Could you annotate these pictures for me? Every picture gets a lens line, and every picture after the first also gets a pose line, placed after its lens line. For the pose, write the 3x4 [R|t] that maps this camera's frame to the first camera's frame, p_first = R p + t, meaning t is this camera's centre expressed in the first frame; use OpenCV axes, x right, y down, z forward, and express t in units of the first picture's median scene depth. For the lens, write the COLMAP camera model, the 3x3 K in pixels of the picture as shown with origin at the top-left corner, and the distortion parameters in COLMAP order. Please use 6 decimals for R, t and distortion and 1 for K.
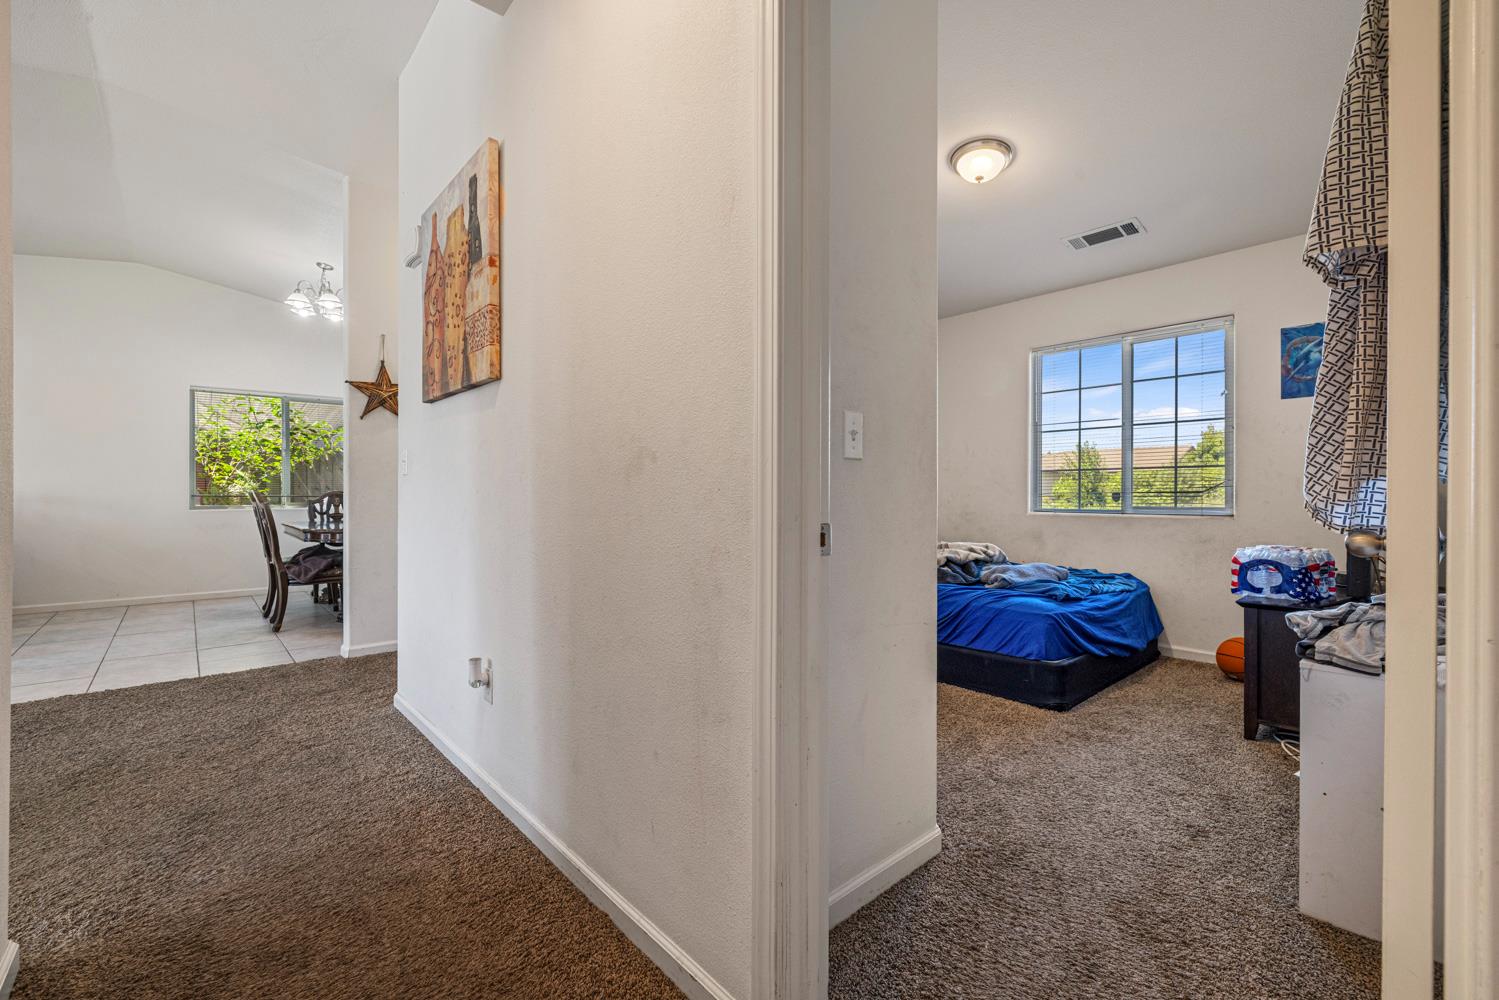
lens RADIAL K [[621.9, 0, 748.1], [0, 621.9, 507.8], [0, 0, 1]] dist [-0.000672, -0.000103]
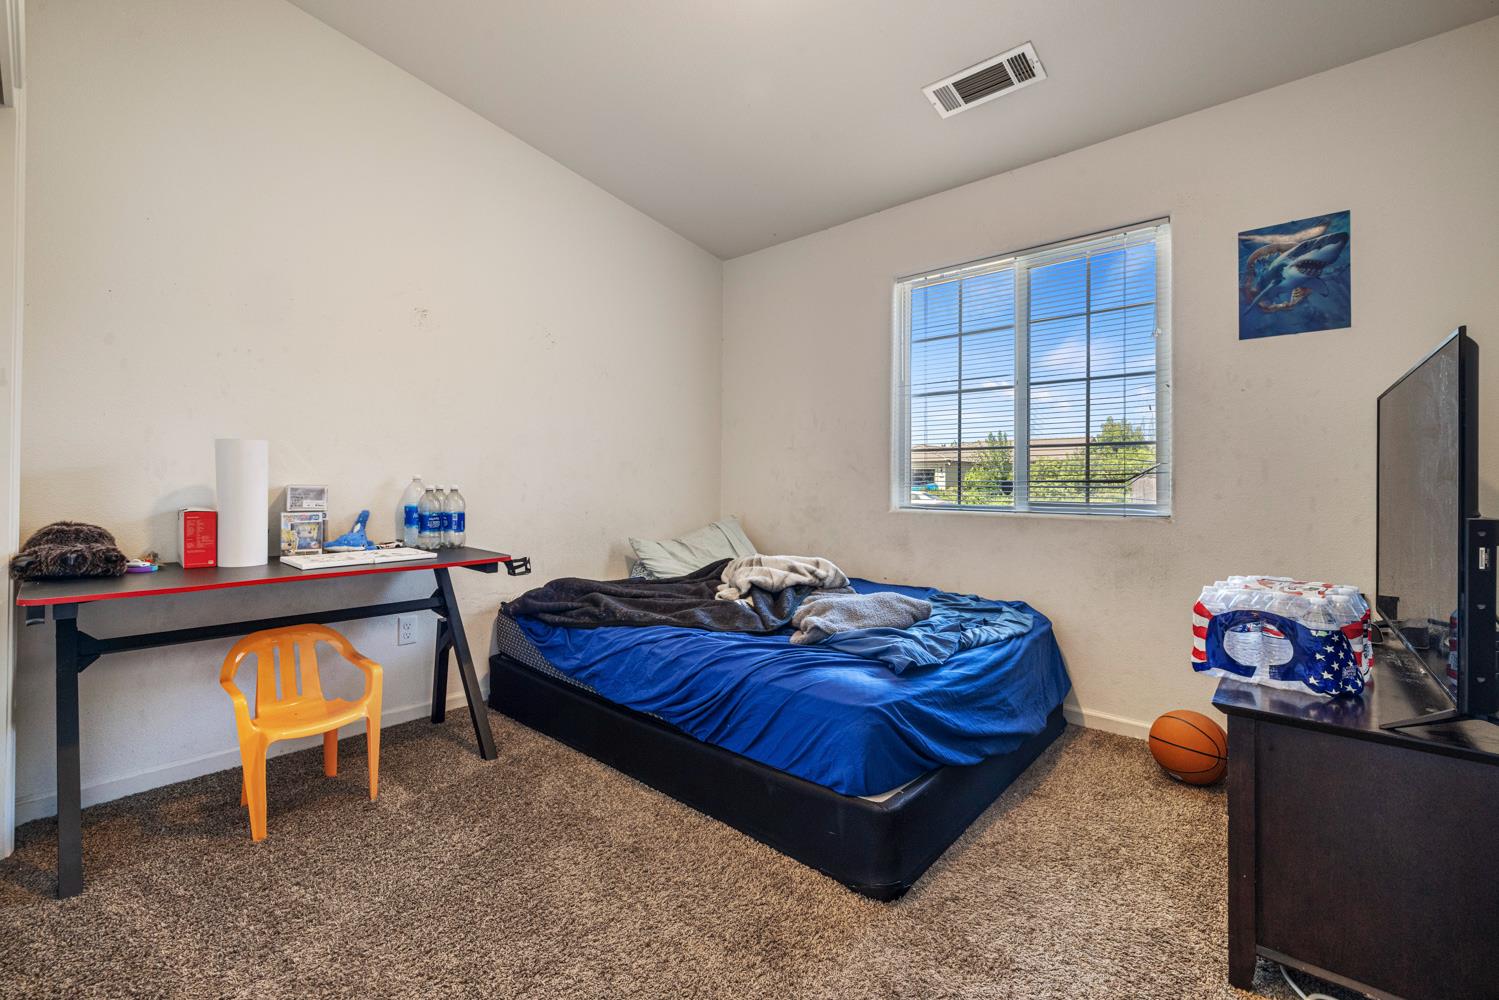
lens RADIAL K [[623.9, 0, 747.1], [0, 623.9, 491.3], [0, 0, 1]] dist [0.000074, -0.000229]
pose [[0.993519, 0.004128, 0.113588, 0.290501], [-0.003245, 0.999963, -0.007953, -0.008894], [-0.113617, 0.007533, 0.993496, 0.441127]]
